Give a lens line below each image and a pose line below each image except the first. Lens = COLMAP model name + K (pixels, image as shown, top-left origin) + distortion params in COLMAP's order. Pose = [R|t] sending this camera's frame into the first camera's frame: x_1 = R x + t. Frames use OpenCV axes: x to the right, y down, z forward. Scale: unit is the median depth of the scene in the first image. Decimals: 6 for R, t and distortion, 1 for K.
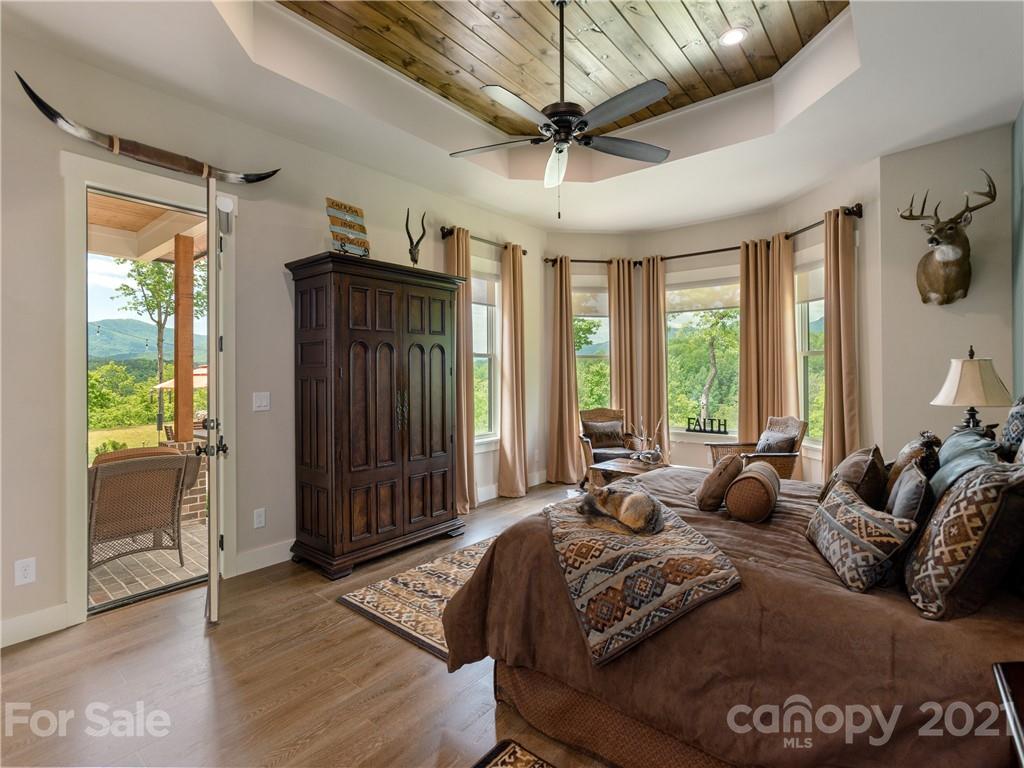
lens RADIAL K [[496.8, 0, 513.4], [0, 496.8, 372.7], [0, 0, 1]] dist [-0.002425, 0.004503]
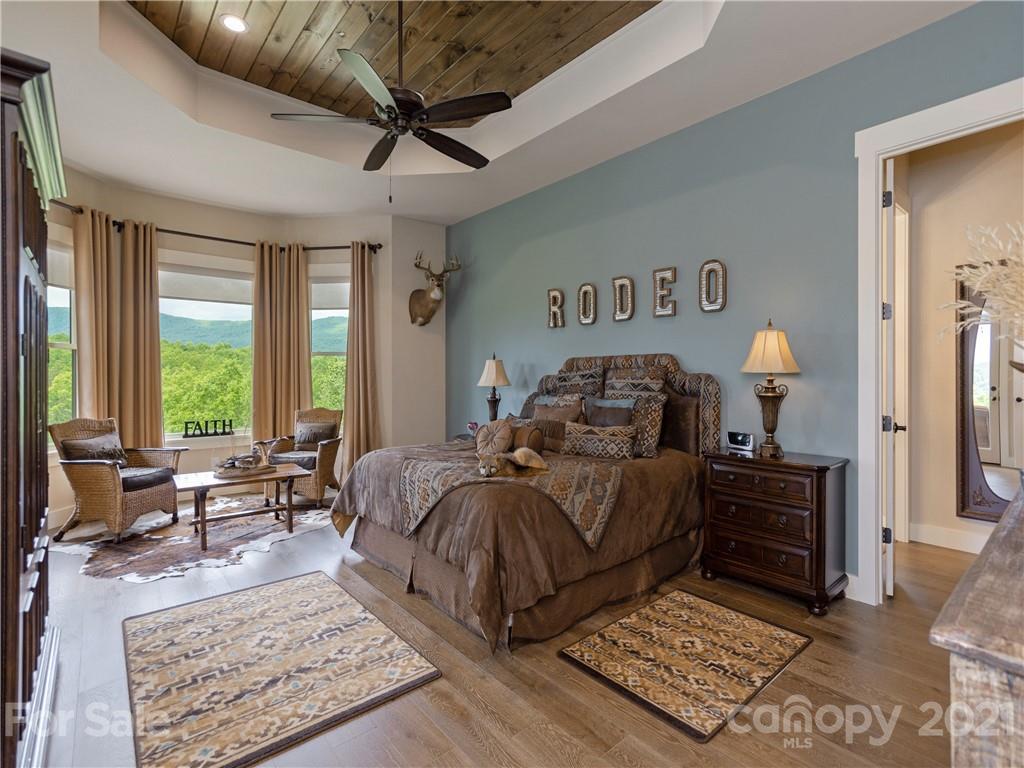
lens RADIAL K [[496.8, 0, 511.5], [0, 496.8, 378.8], [0, 0, 1]] dist [-0.002425, 0.004503]
pose [[0.179373, -0.002351, 0.983778, -0.570932], [0.007909, 0.999968, 0.000948, 0.027605], [-0.983749, 0.007611, 0.179386, 0.411395]]
